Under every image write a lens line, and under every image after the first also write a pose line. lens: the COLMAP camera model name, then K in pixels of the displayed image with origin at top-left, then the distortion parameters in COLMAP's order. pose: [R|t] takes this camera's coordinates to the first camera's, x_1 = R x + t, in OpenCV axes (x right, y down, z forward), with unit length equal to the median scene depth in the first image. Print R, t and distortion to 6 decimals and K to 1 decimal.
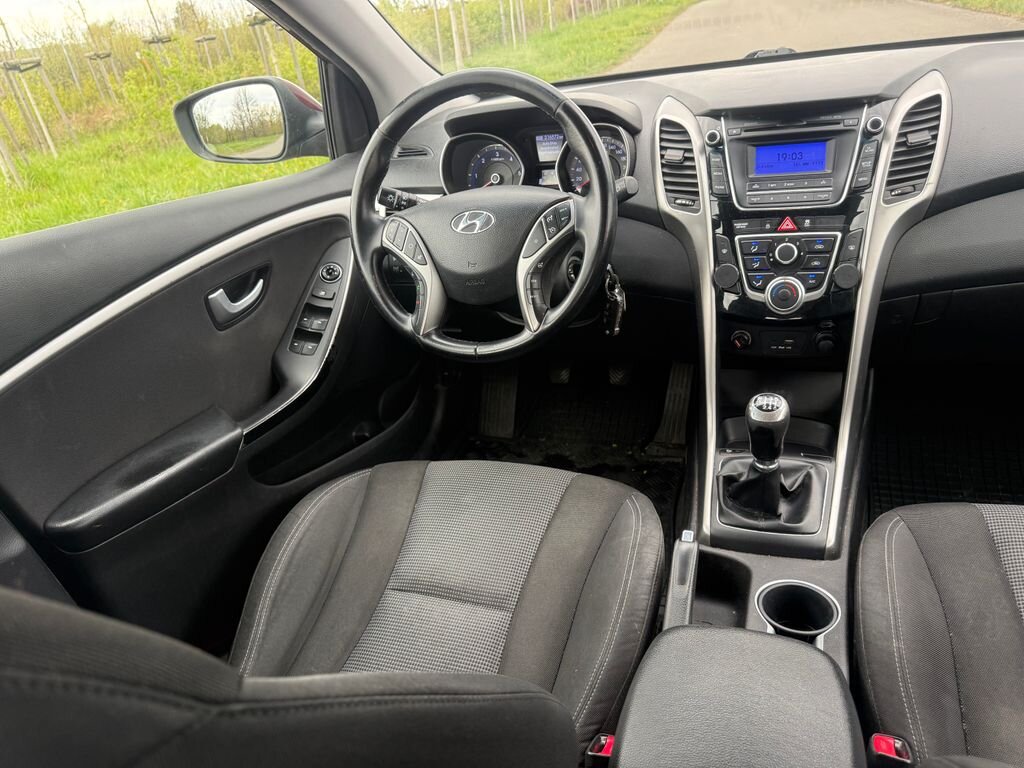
lens RADIAL K [[744.5, 0, 505.3], [0, 744.5, 388.3], [0, 0, 1]] dist [0.019431, -0.015705]
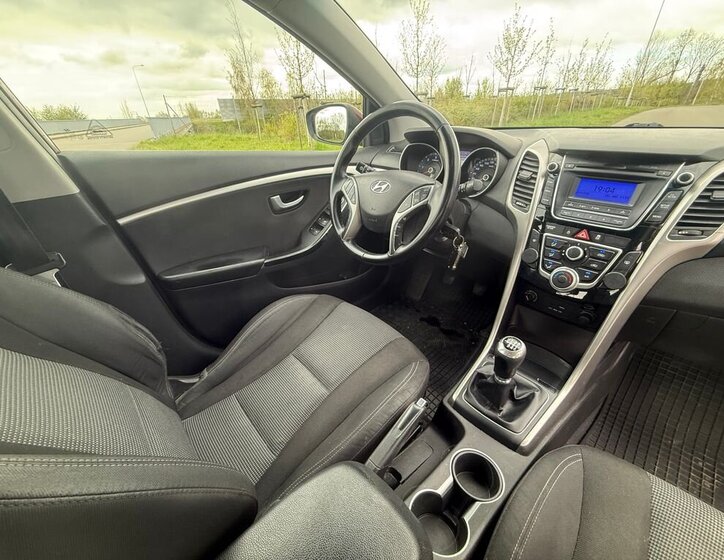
lens RADIAL K [[295.1, 0, 360.9], [0, 295.1, 280.7], [0, 0, 1]] dist [-0.002211, 0.001282]
pose [[0.884386, 0.316524, -0.343035, 0.218817], [-0.286131, 0.948298, 0.137330, -0.087562], [0.368768, -0.023300, 0.929229, 0.295927]]
